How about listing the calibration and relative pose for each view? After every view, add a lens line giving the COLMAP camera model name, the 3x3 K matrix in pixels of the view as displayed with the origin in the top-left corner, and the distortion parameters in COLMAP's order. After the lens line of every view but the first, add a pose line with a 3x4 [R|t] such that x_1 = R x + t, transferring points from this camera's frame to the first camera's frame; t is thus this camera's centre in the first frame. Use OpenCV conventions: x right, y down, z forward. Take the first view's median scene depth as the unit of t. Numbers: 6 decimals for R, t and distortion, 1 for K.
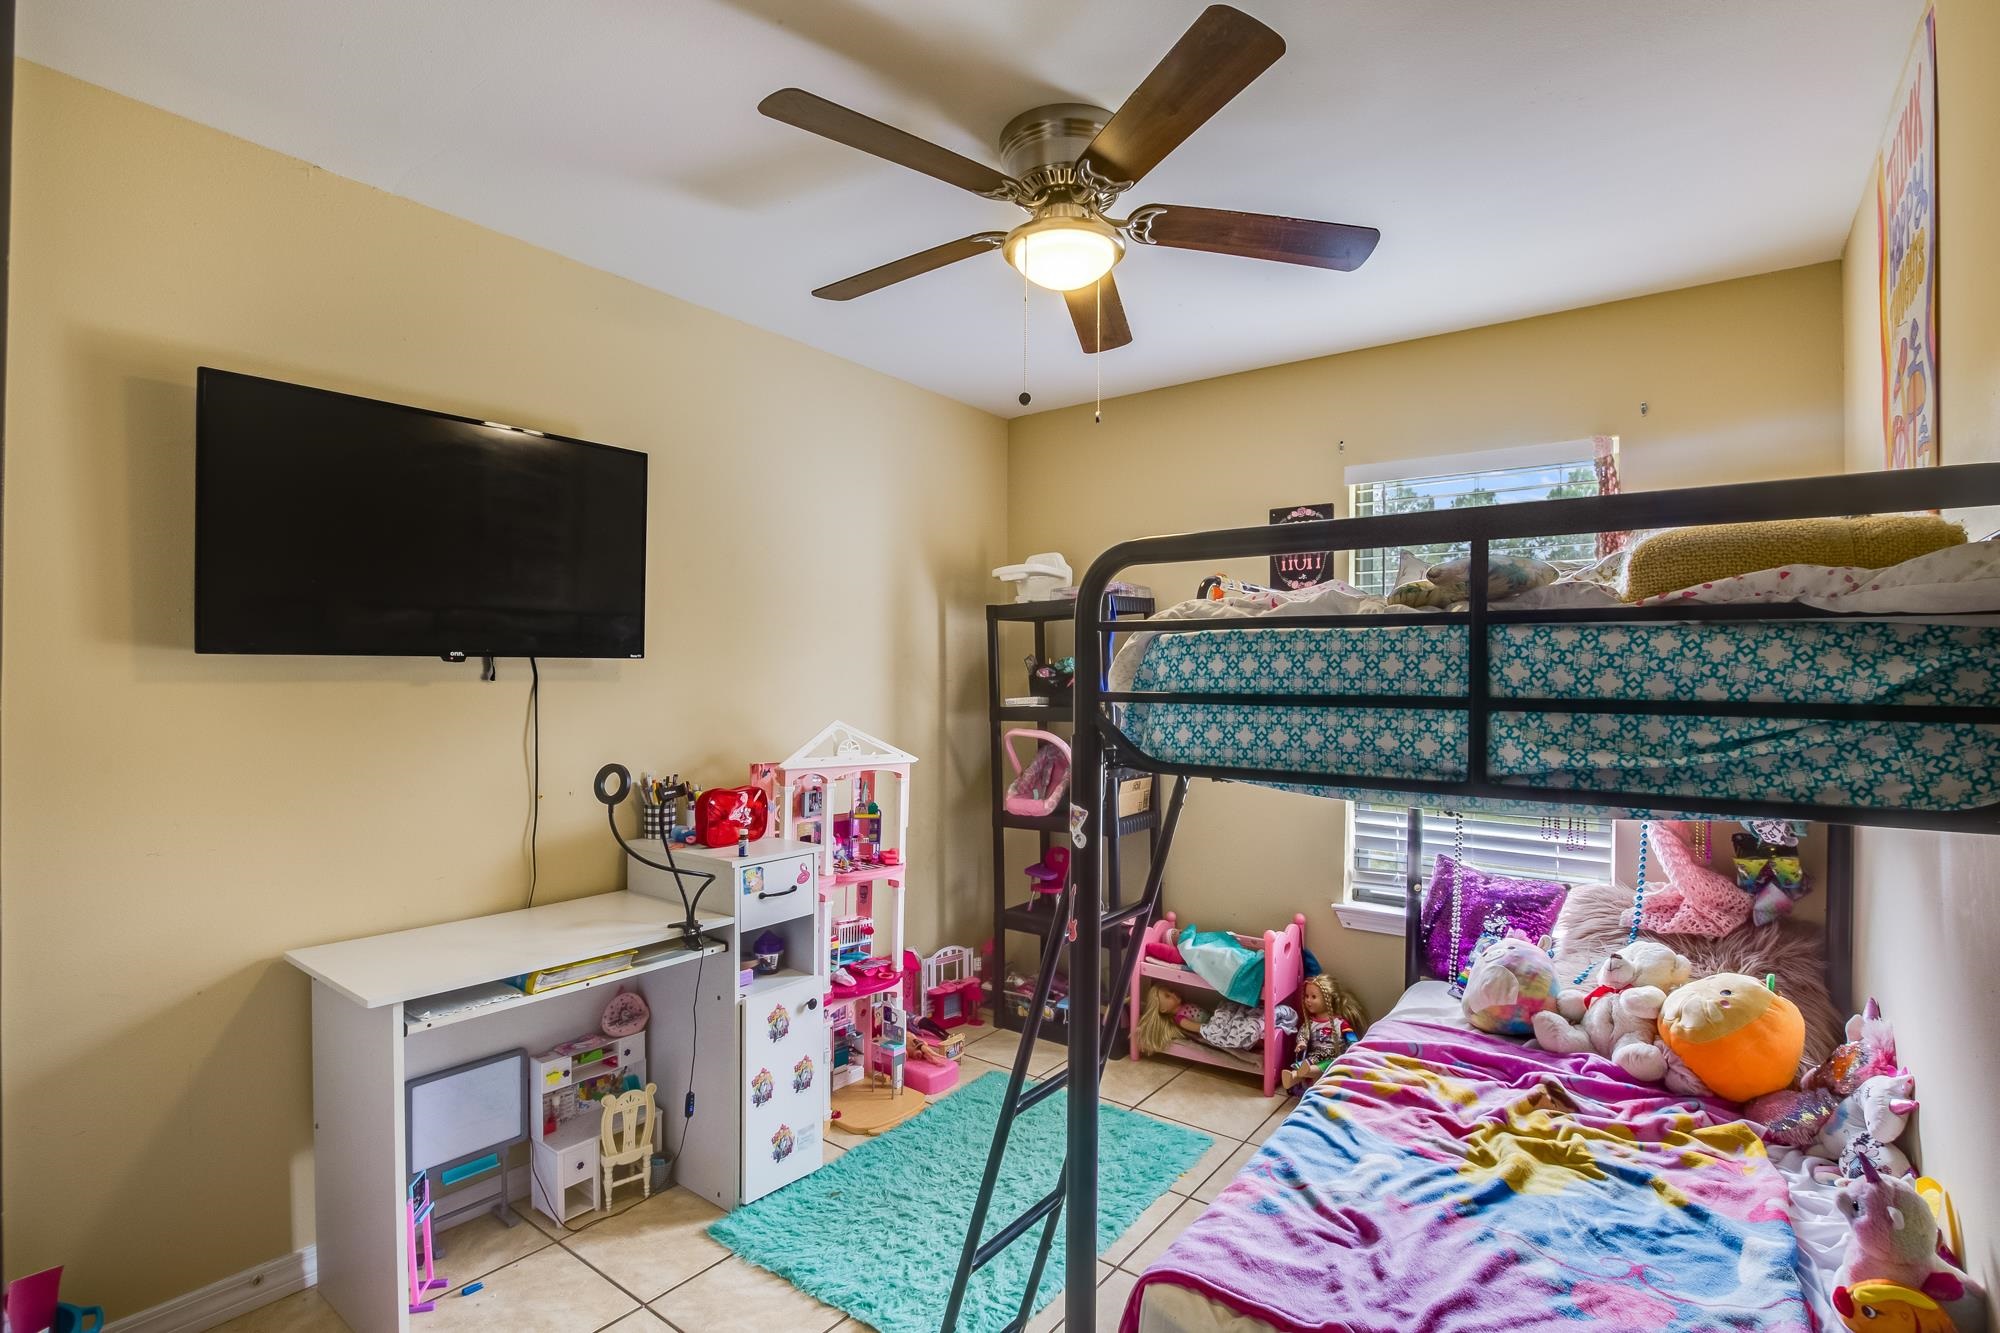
lens RADIAL K [[943.7, 0, 1006.3], [0, 943.7, 669.4], [0, 0, 1]] dist [-0.002366, 0.000080]
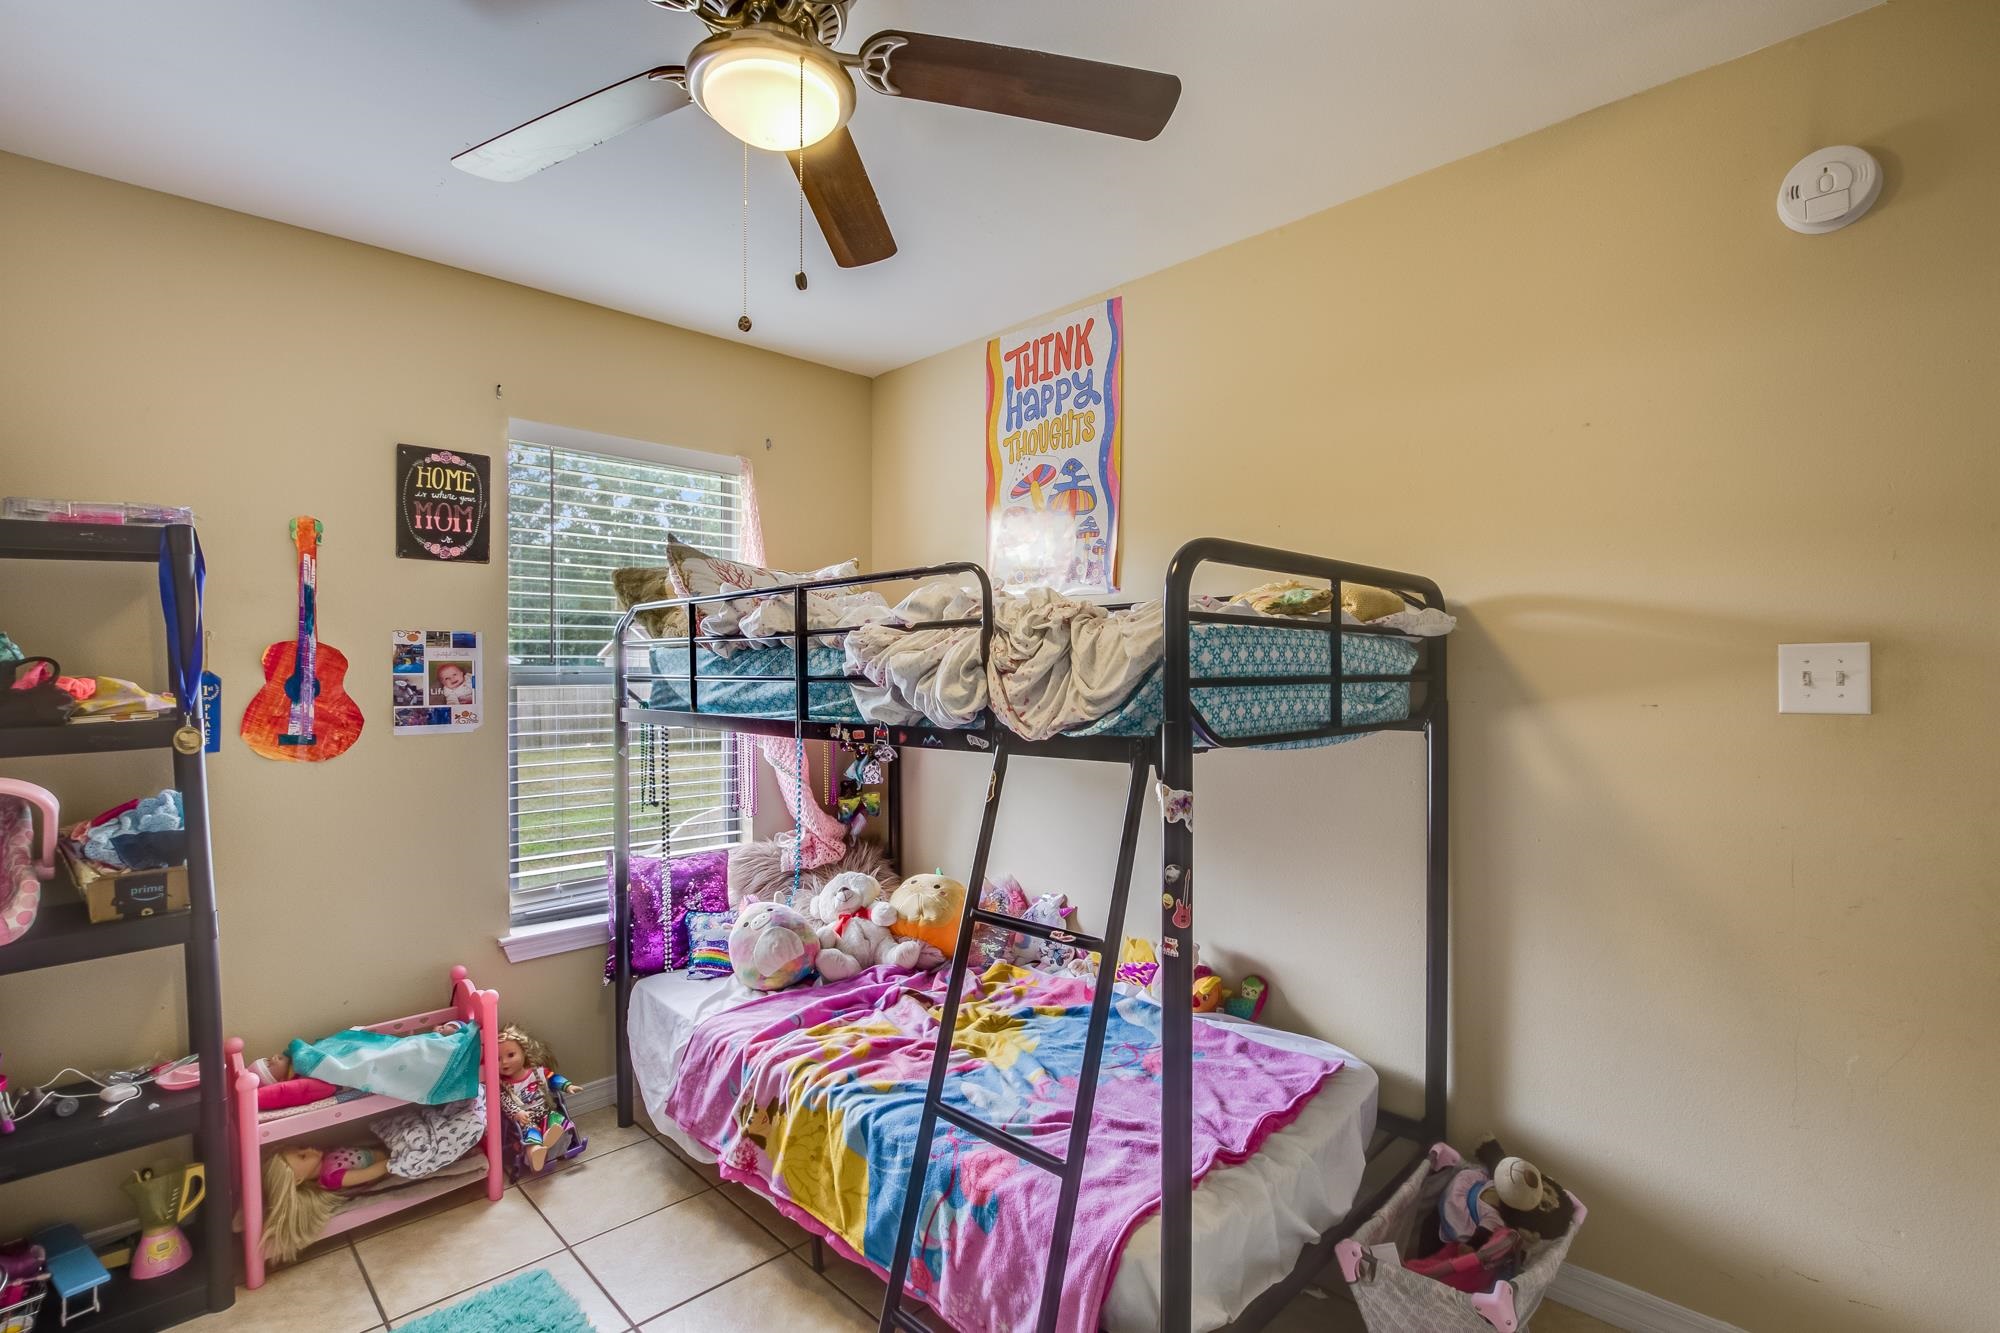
lens RADIAL K [[938.9, 0, 1000.0], [0, 938.9, 666.5], [0, 0, 1]] dist [-0.017351, -0.000287]
pose [[0.159767, -0.003976, 0.987147, -0.522566], [-0.002465, 0.999987, 0.004426, 0.003868], [-0.987152, -0.003140, 0.159755, 0.575663]]
